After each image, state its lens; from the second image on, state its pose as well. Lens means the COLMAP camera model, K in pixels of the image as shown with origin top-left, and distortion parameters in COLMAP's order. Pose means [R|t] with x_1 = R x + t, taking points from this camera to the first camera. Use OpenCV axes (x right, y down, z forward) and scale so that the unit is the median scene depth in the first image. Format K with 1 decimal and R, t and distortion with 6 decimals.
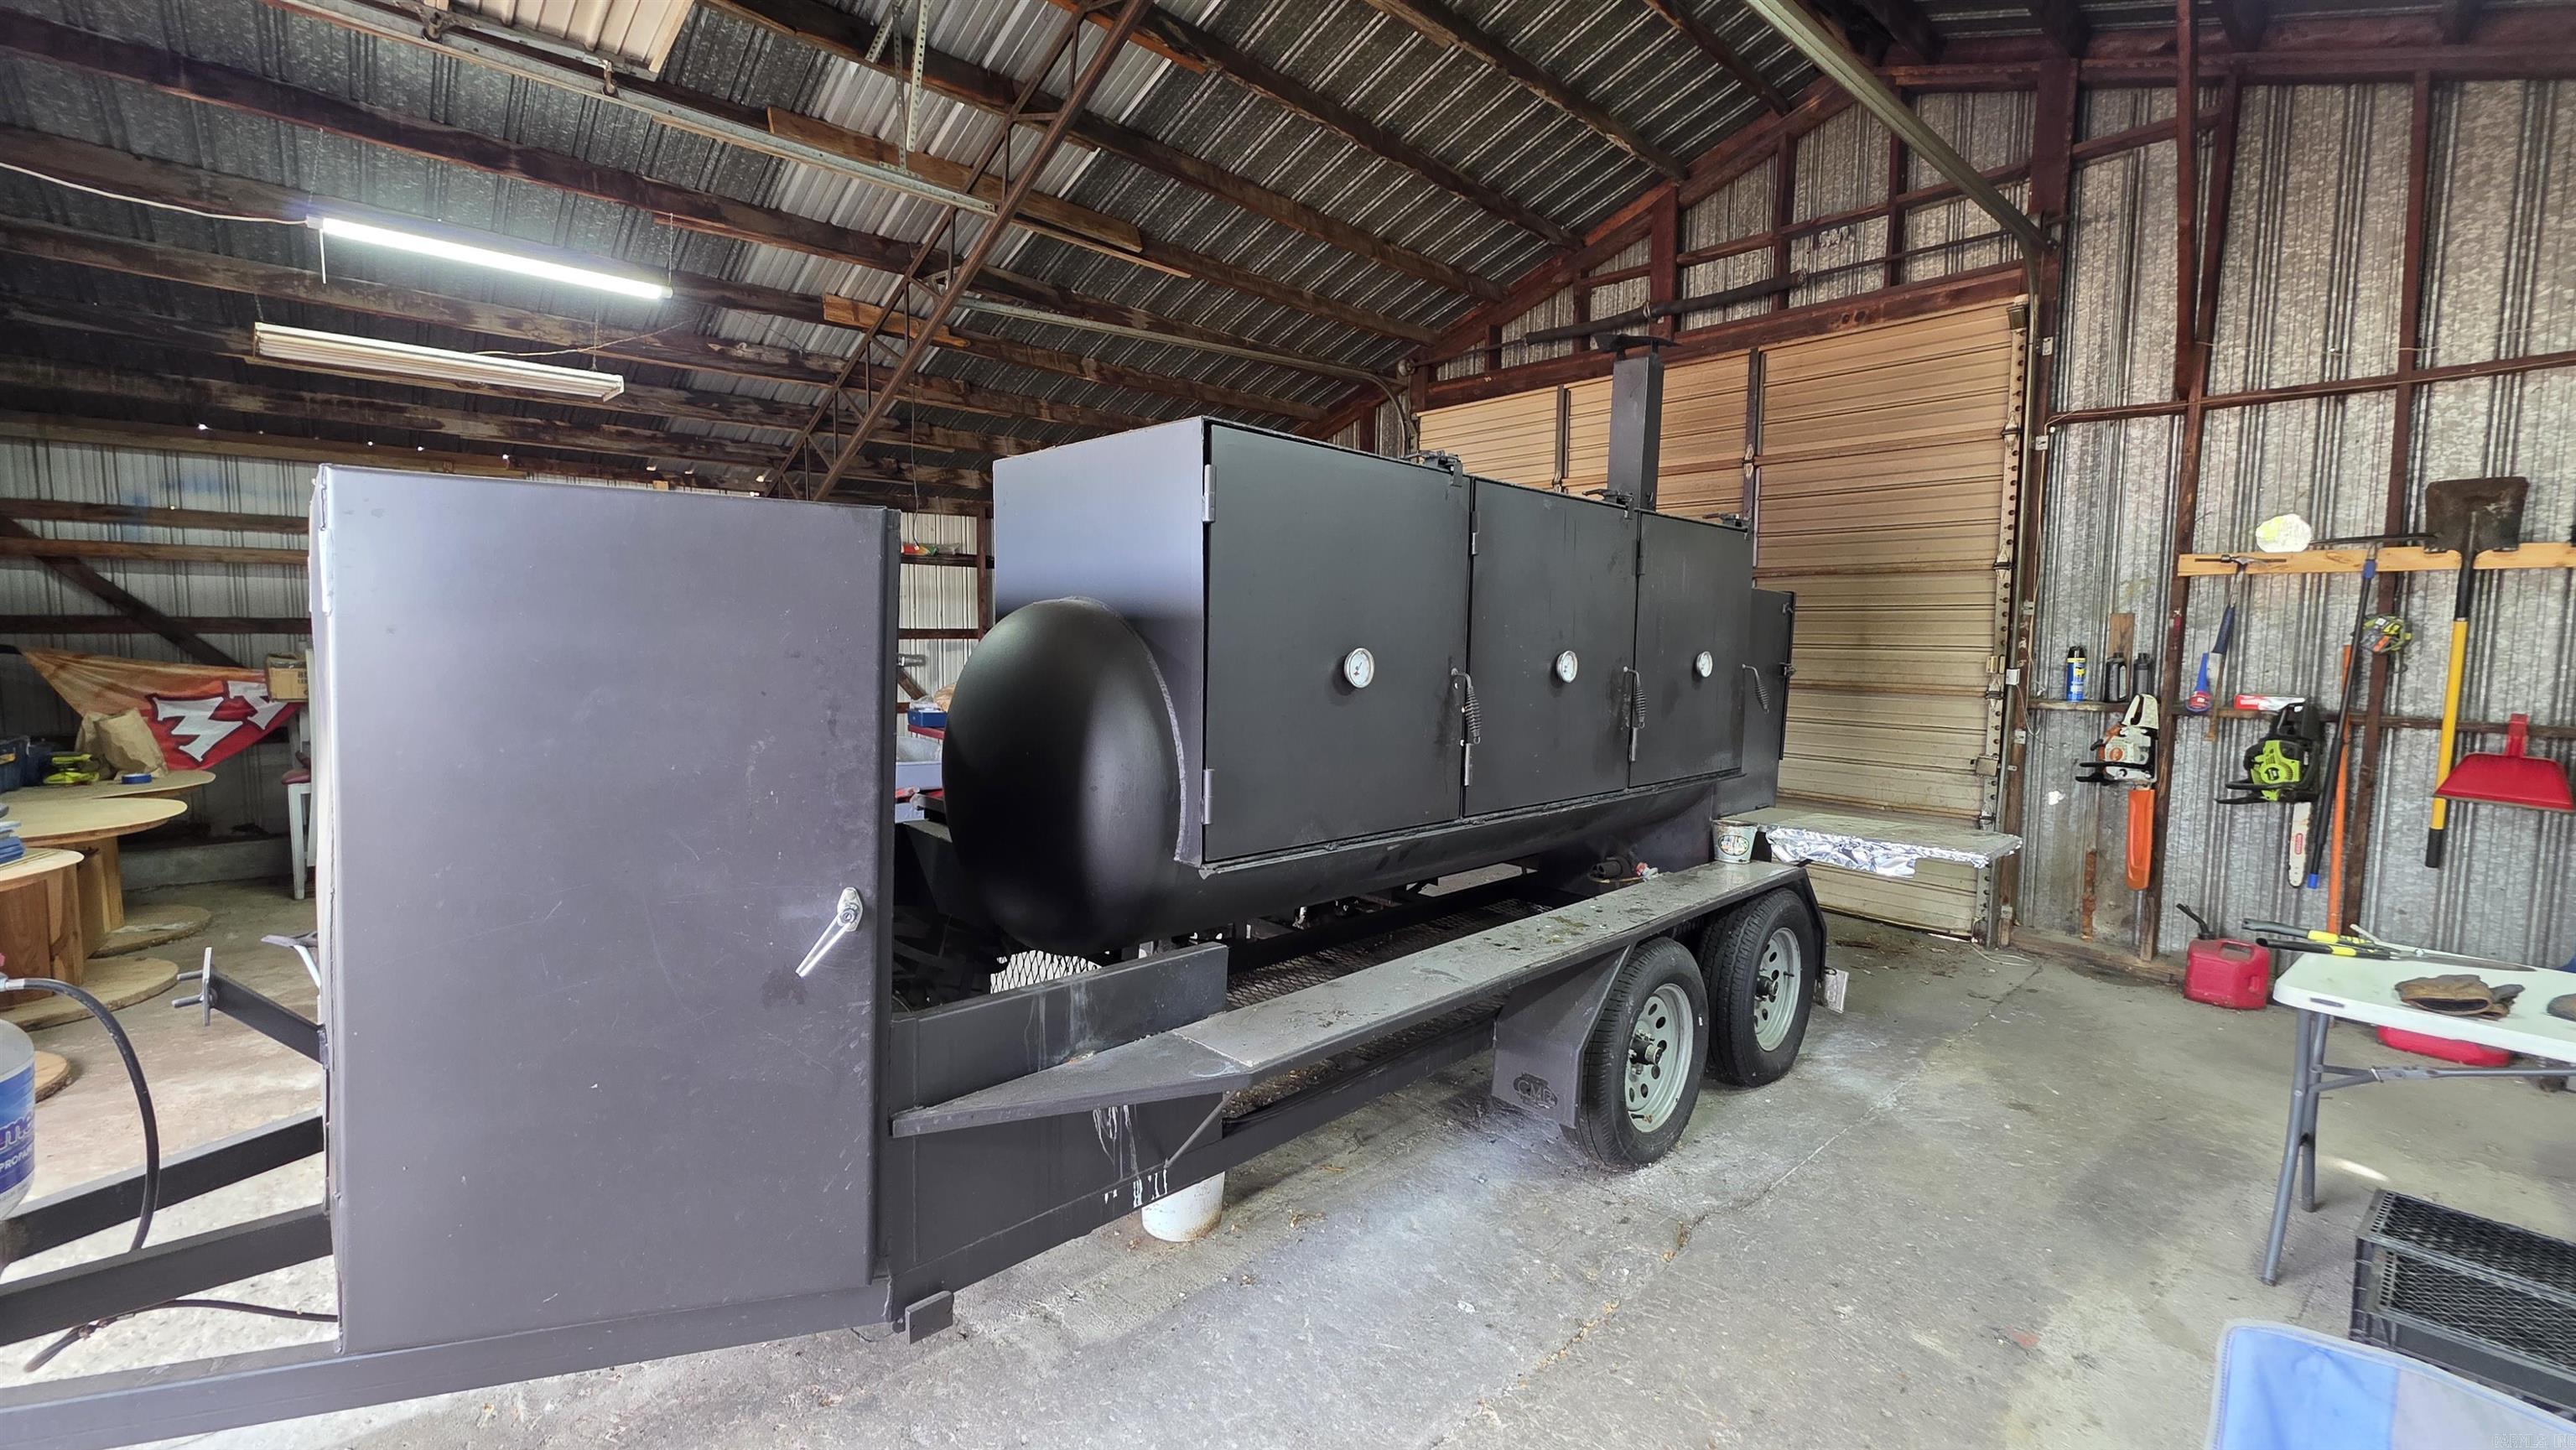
lens RADIAL K [[1032.4, 0, 1285.3], [0, 1032.4, 719.3], [0, 0, 1]] dist [0.003958, 0.000303]
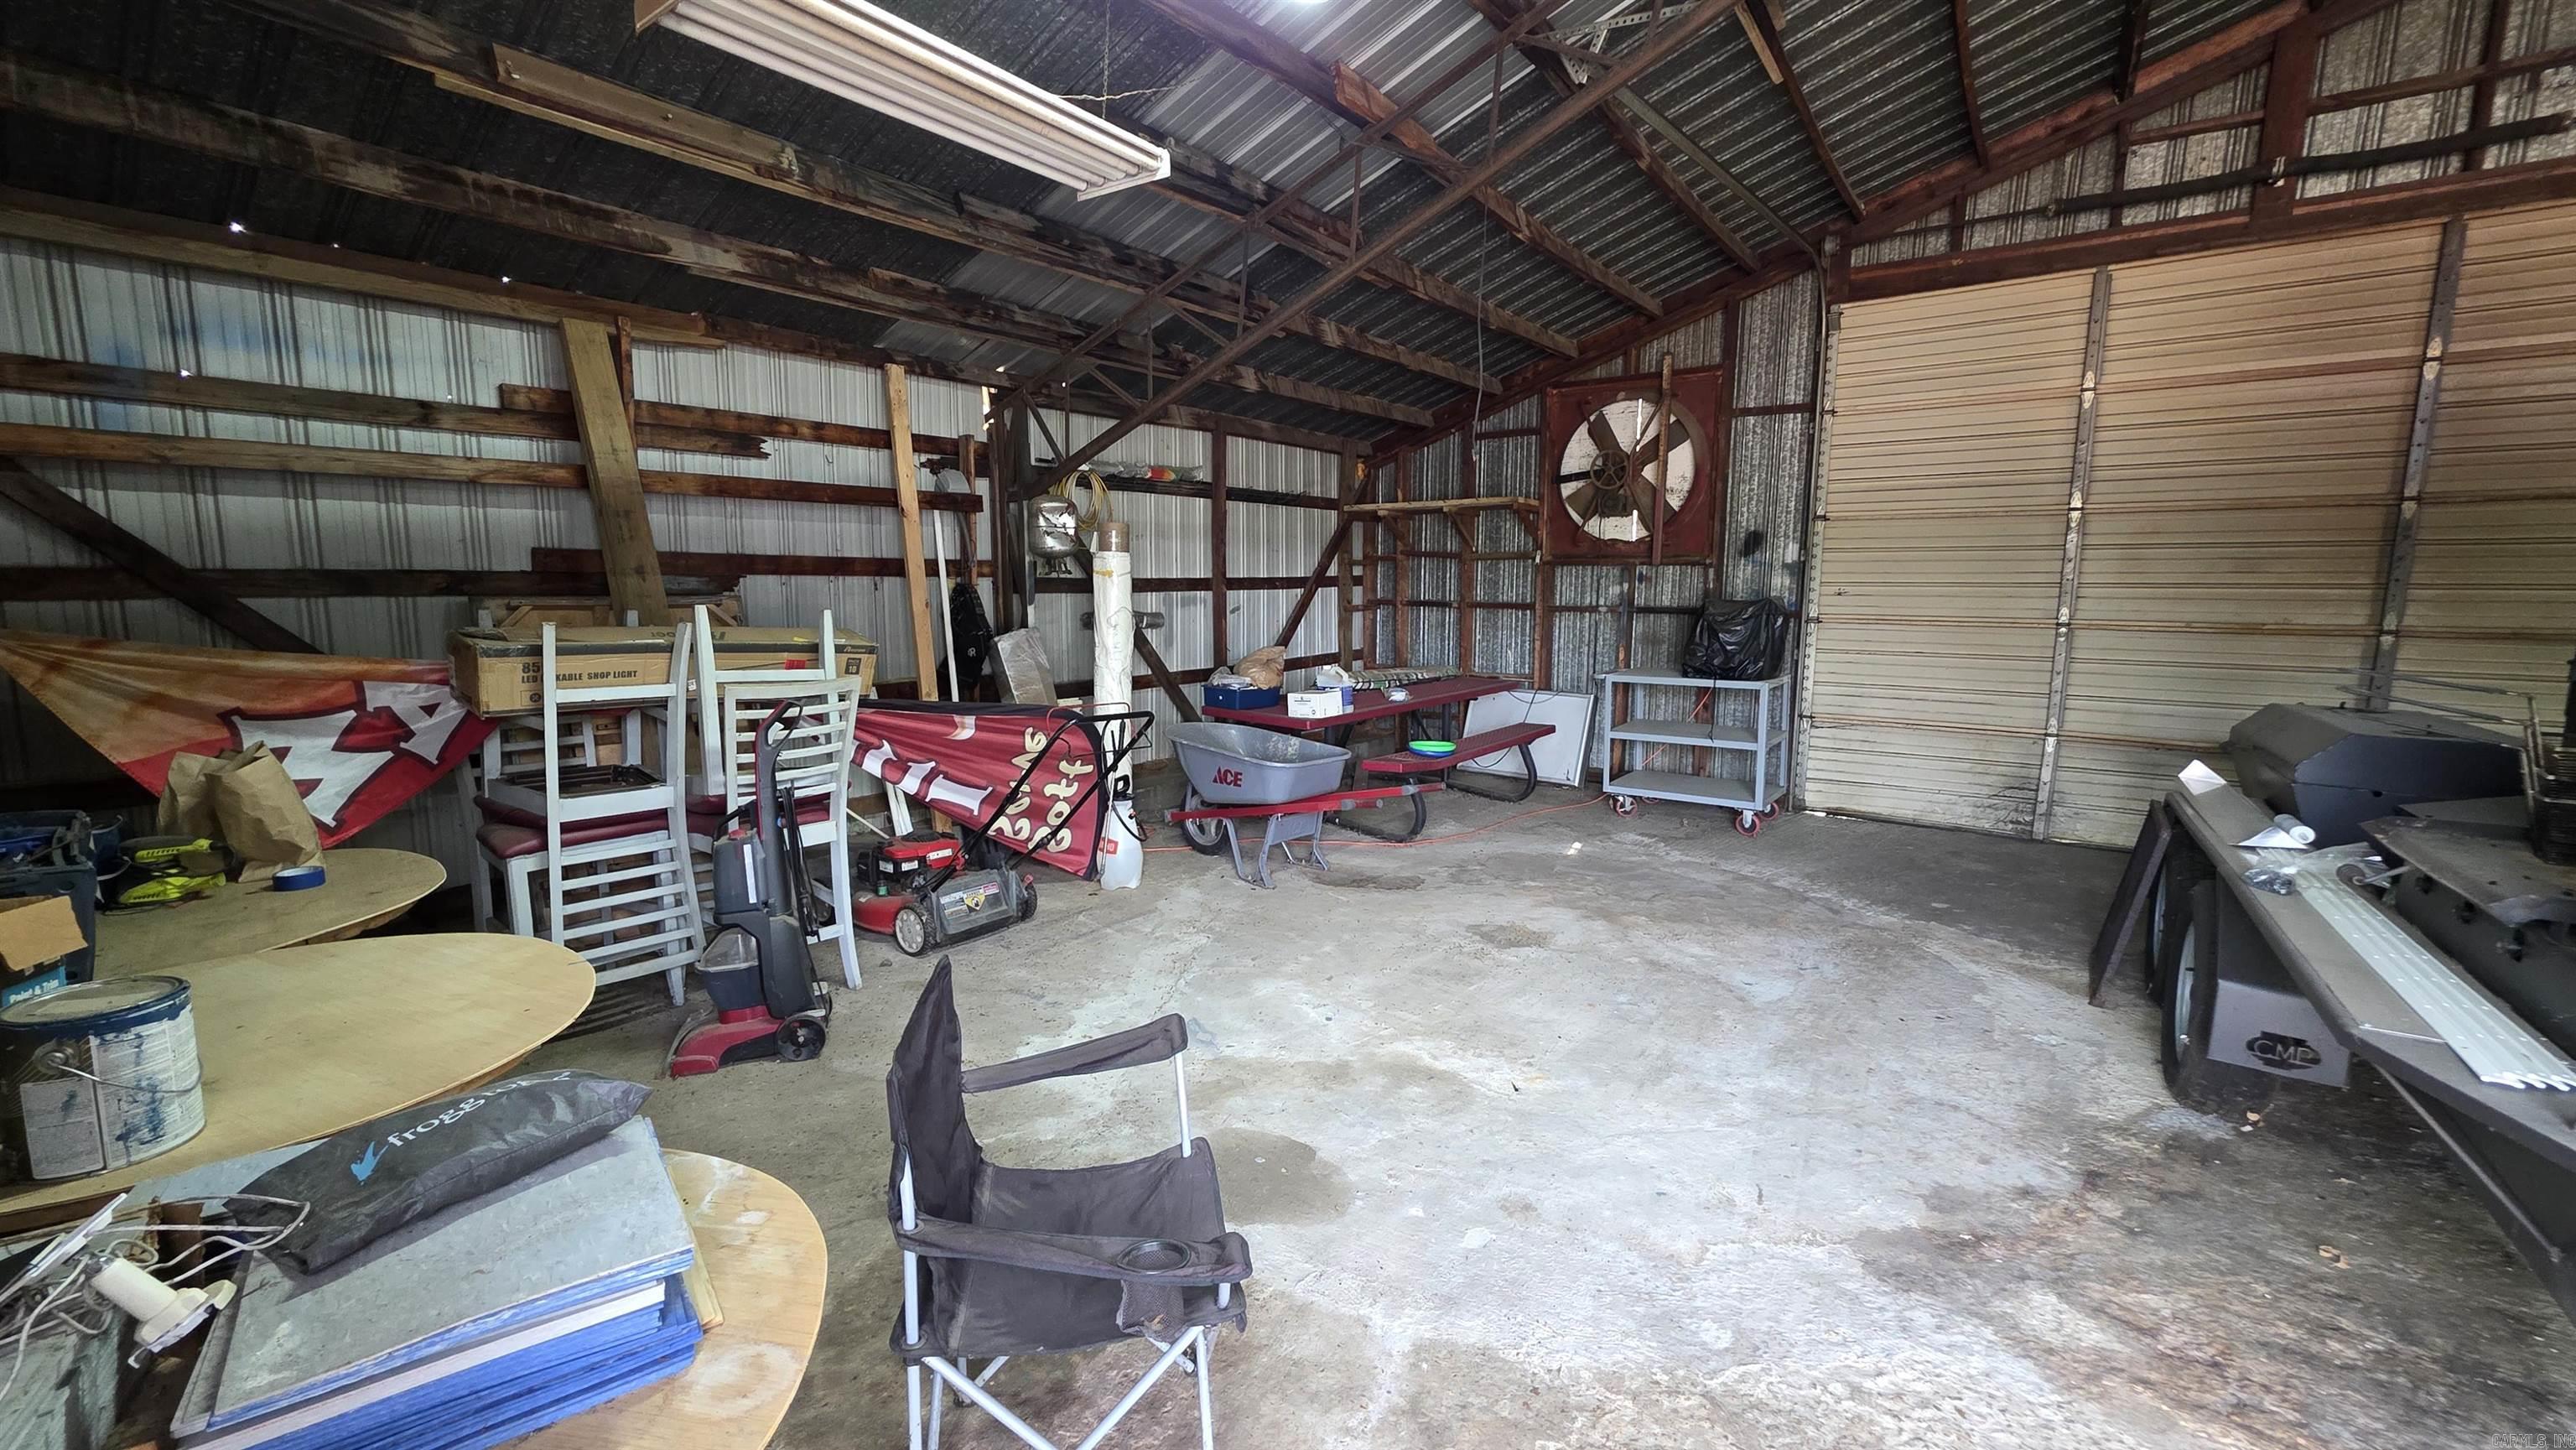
lens RADIAL K [[1032.4, 0, 1293.4], [0, 1032.4, 721.5], [0, 0, 1]] dist [0.003958, 0.000303]
pose [[0.984534, -0.033845, 0.171896, -0.675653], [0.024584, 0.998144, 0.055719, -0.037310], [-0.173463, -0.050631, 0.983538, 0.387001]]
